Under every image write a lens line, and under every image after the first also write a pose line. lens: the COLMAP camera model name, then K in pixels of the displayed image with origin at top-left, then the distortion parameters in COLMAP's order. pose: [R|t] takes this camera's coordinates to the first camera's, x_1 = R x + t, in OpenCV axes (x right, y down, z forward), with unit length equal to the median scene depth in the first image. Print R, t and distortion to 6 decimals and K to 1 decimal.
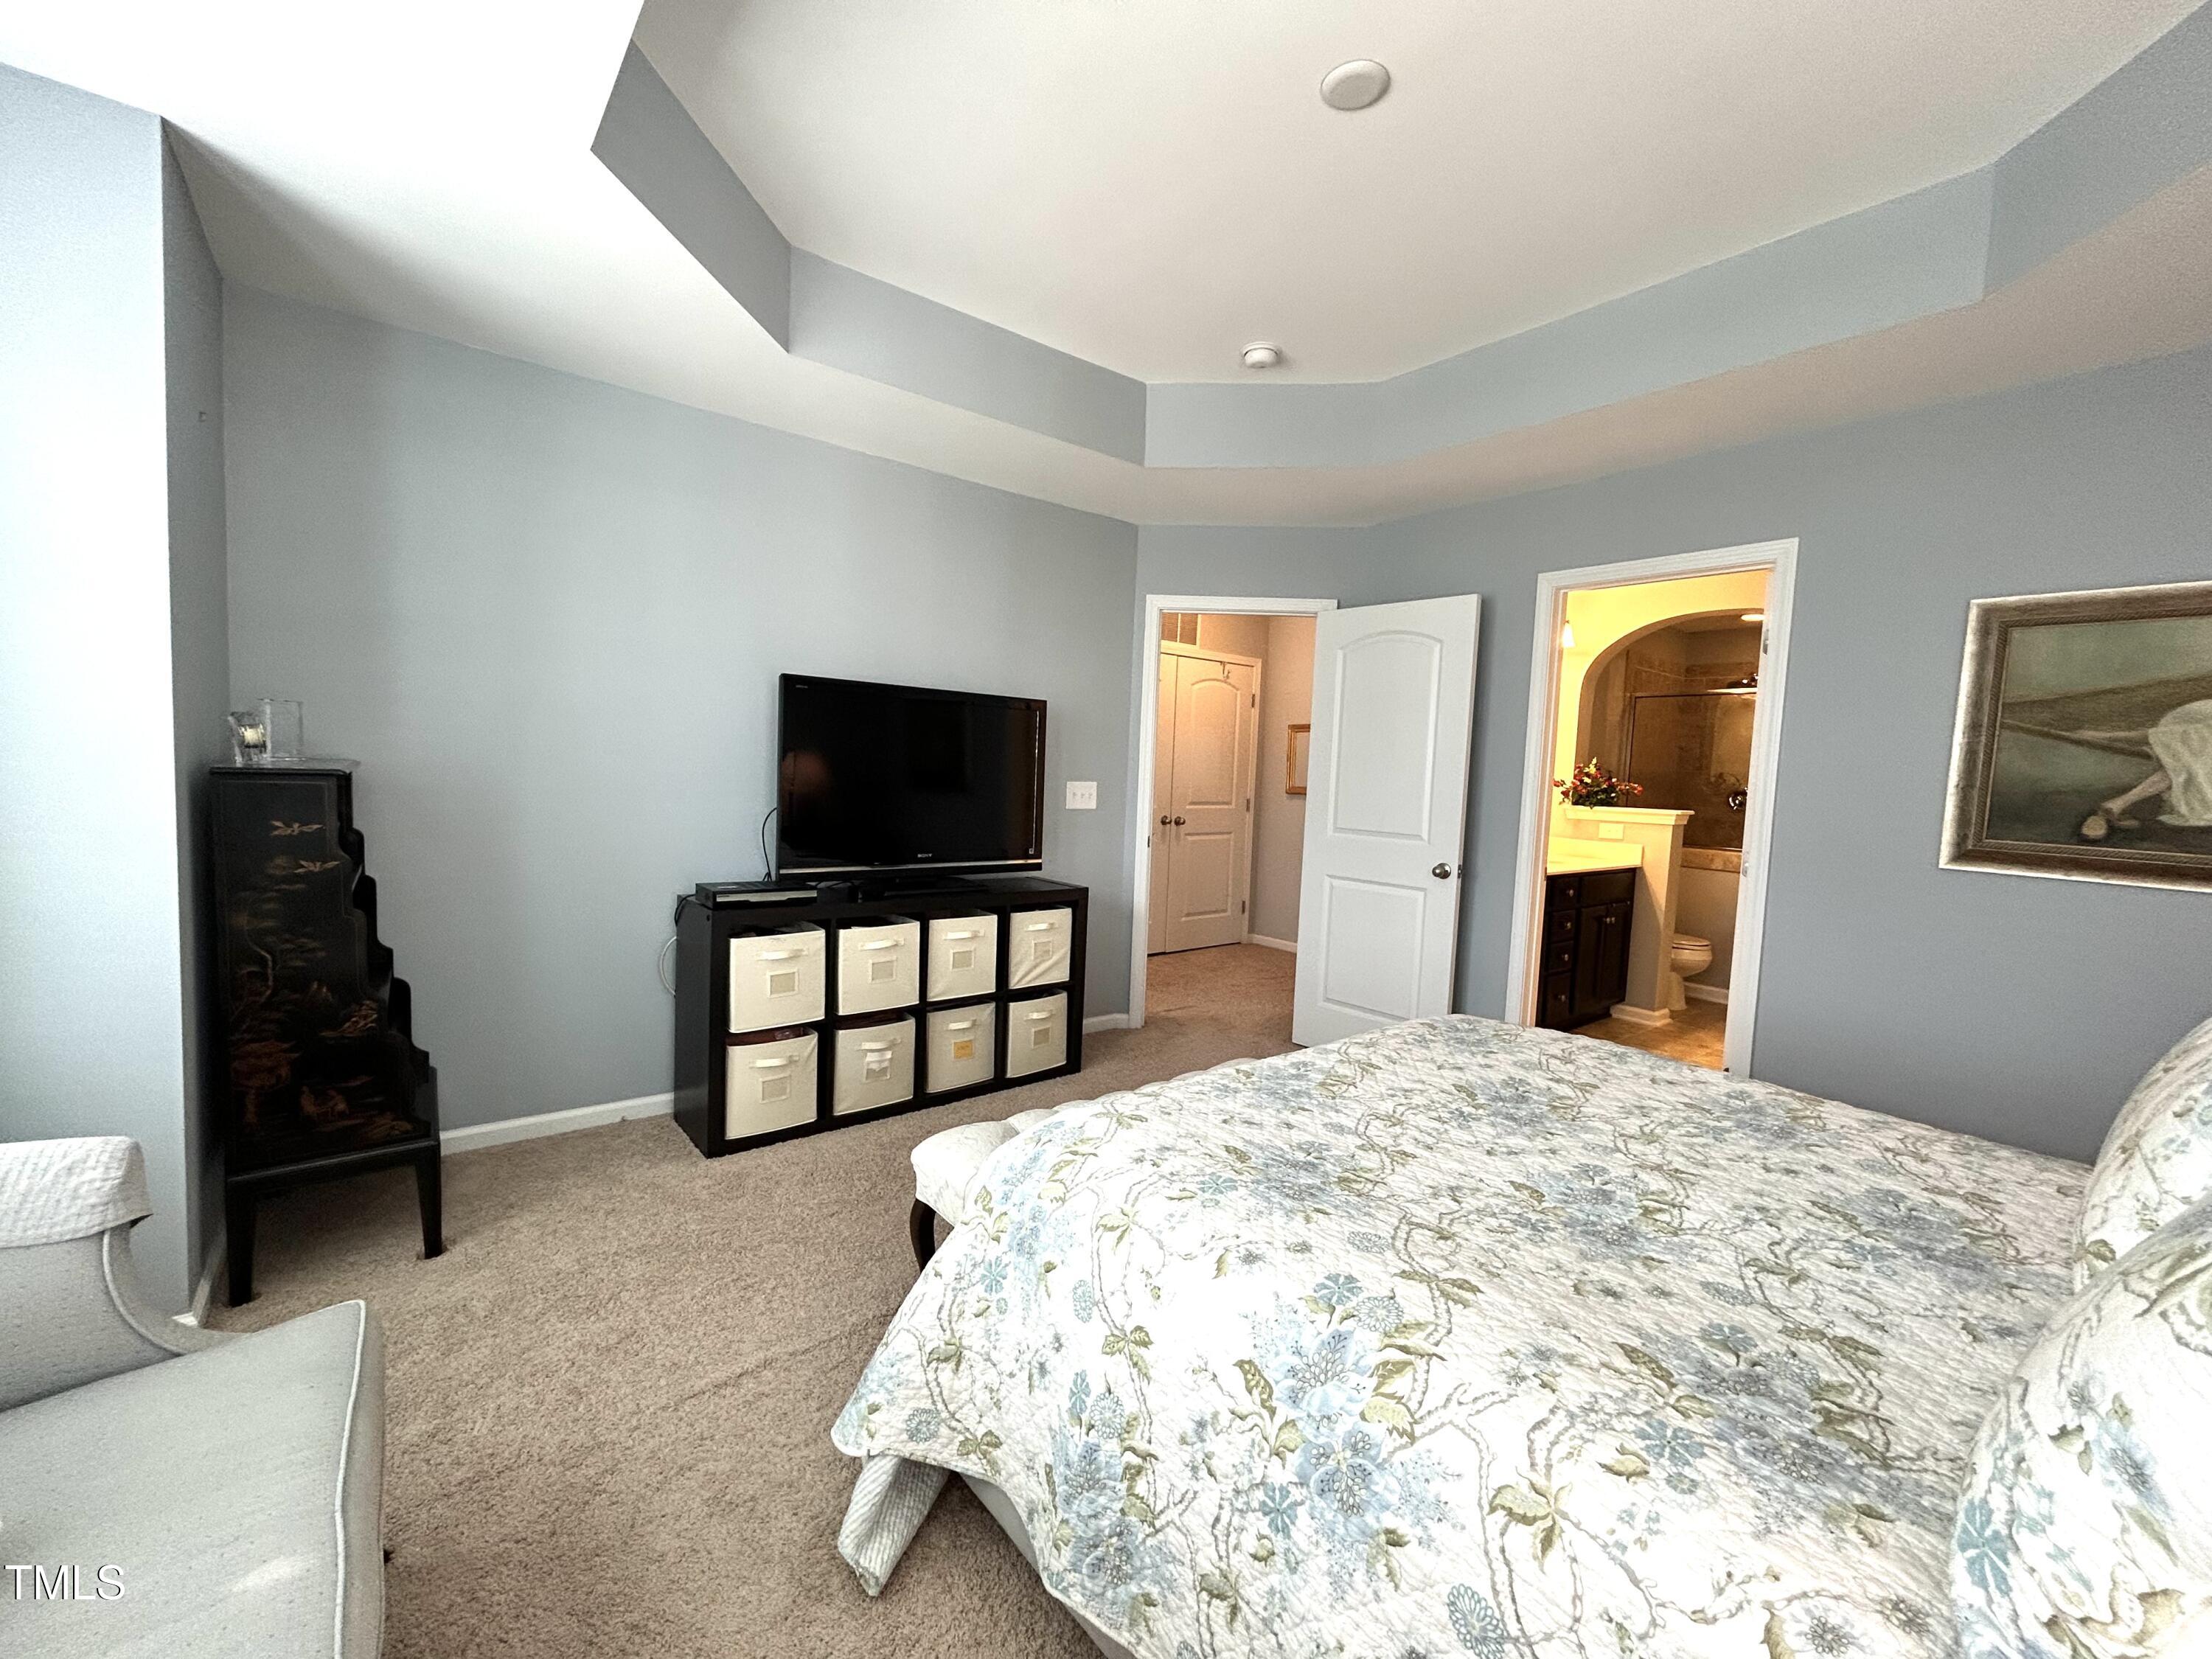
lens RADIAL K [[892.2, 0, 1106.0], [0, 892.2, 829.5], [0, 0, 1]] dist [-0.002813, 0.000778]
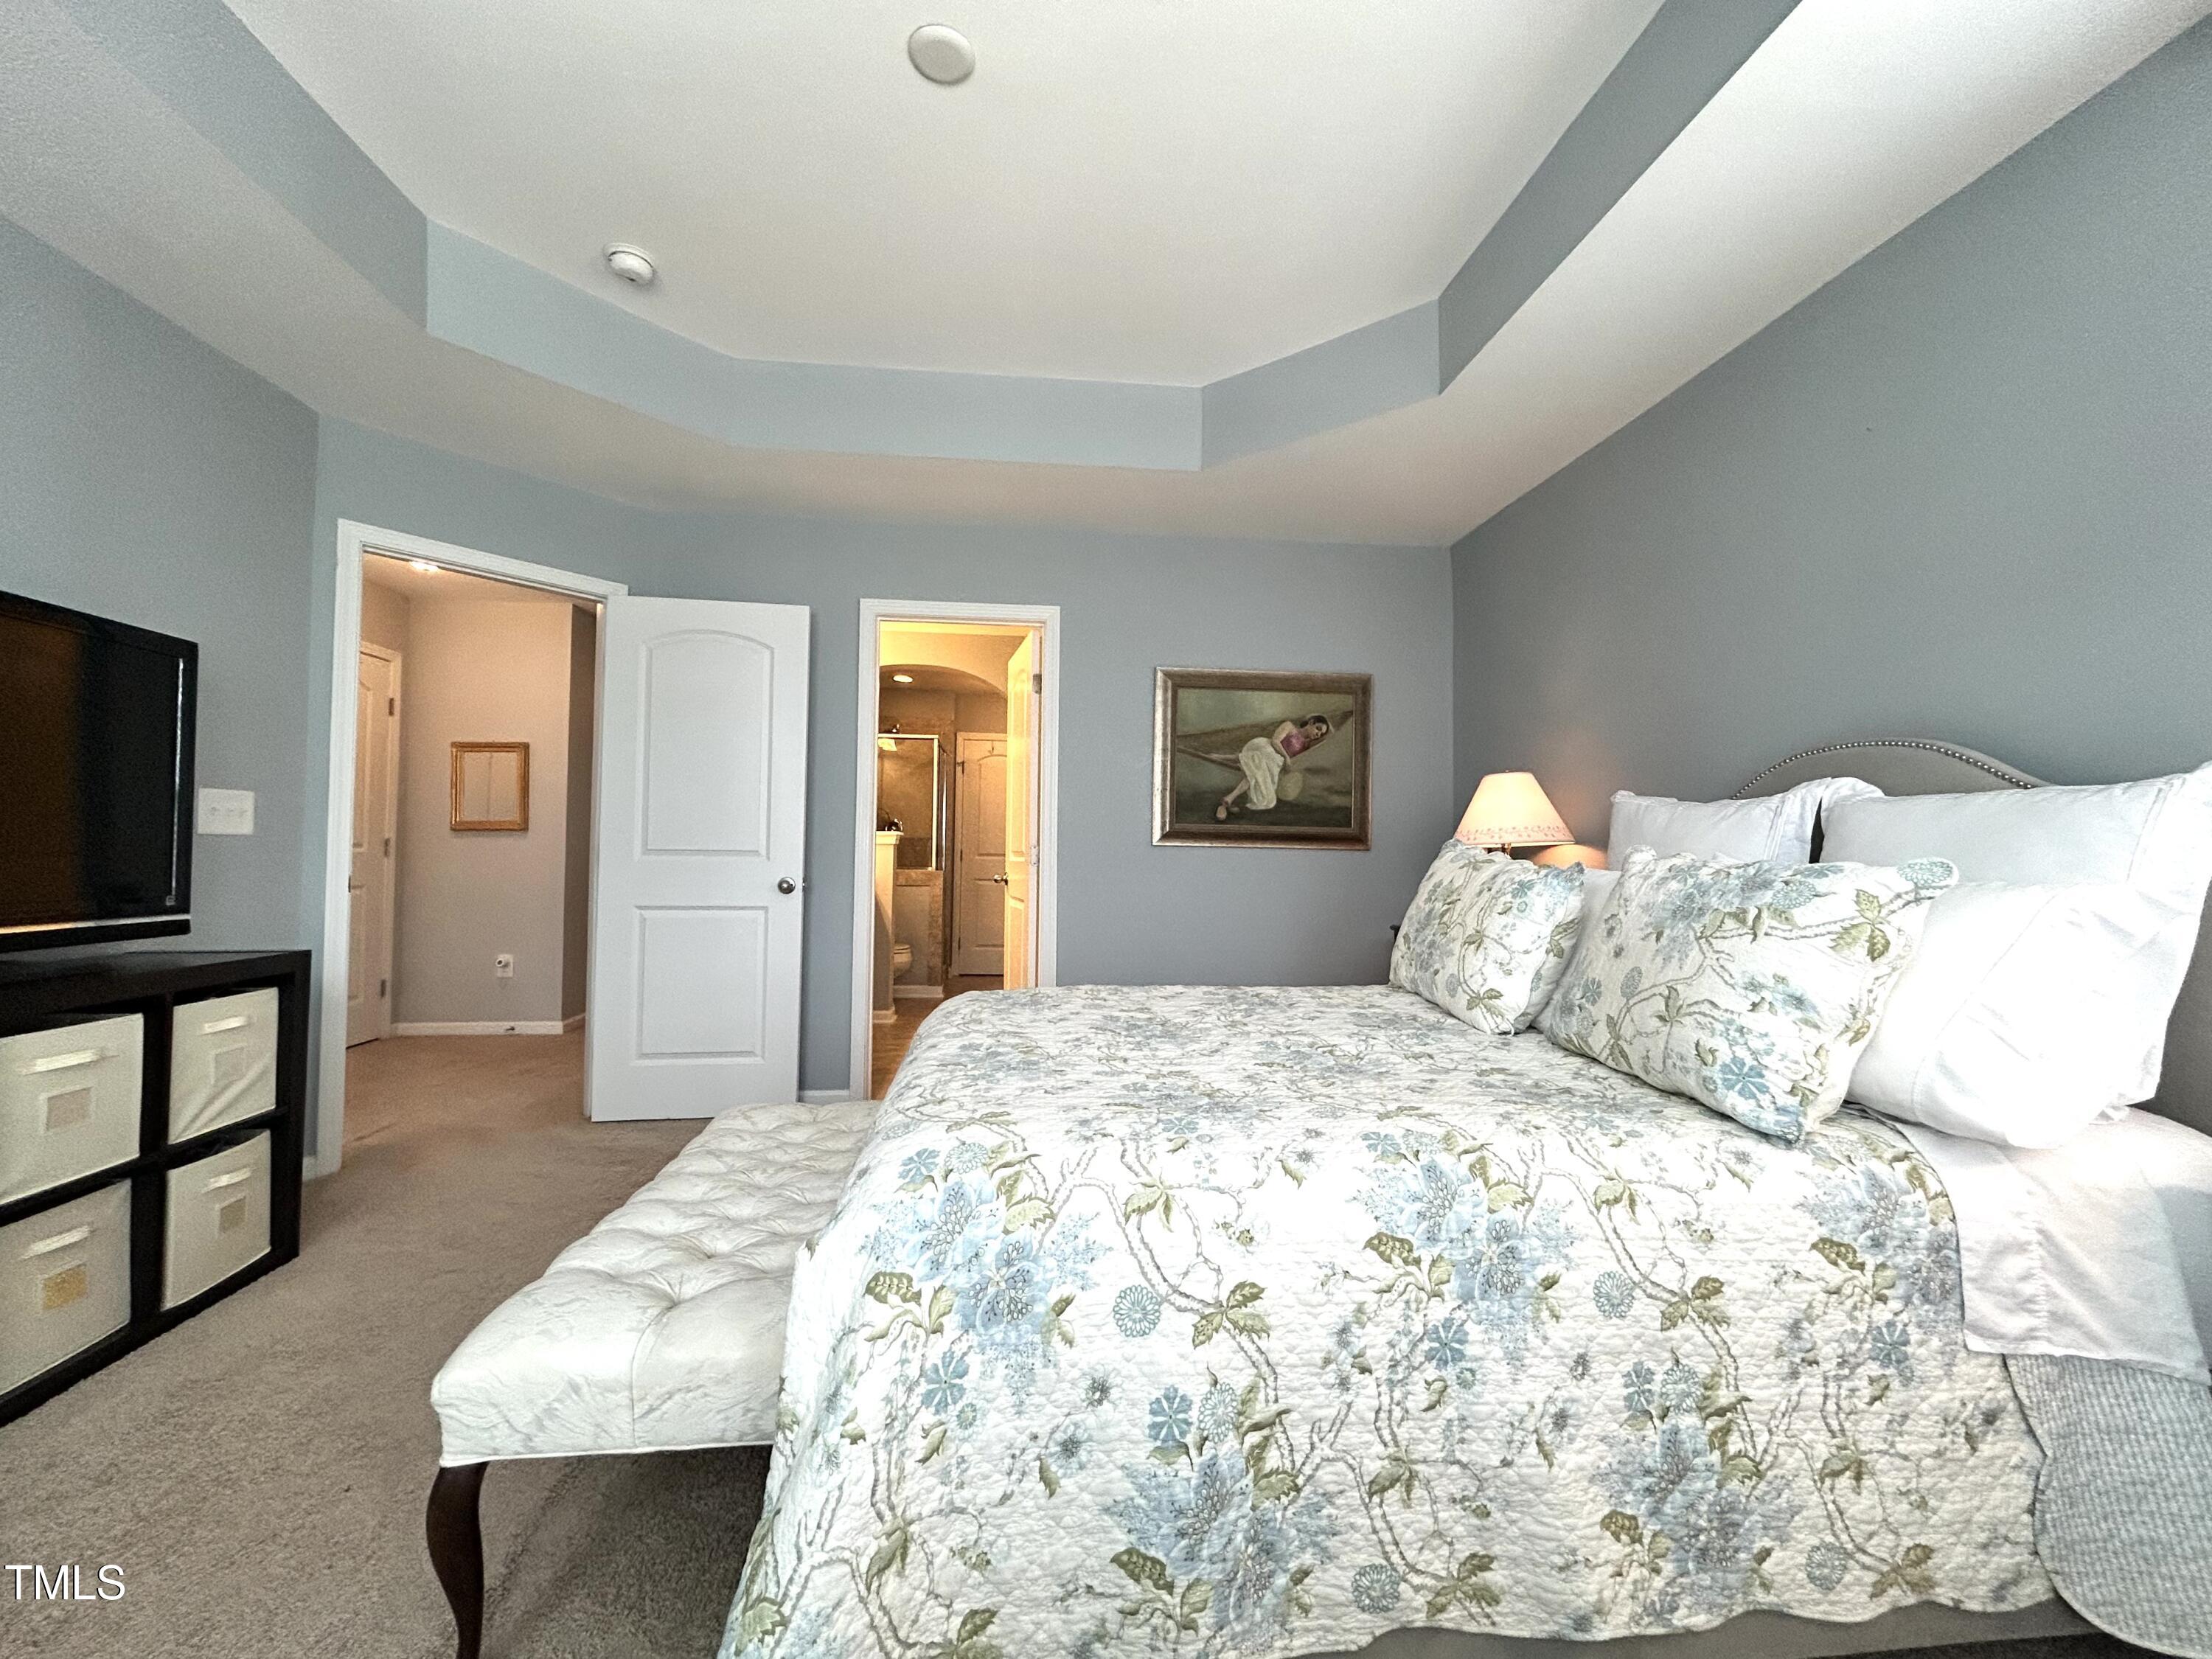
lens RADIAL K [[892.2, 0, 1106.0], [0, 892.2, 829.5], [0, 0, 1]] dist [-0.002813, 0.000778]
pose [[0.542248, -0.014009, 0.840101, -0.378135], [0.072053, 0.996953, -0.029882, 0.061761], [-0.837123, 0.076736, 0.541606, 0.293966]]
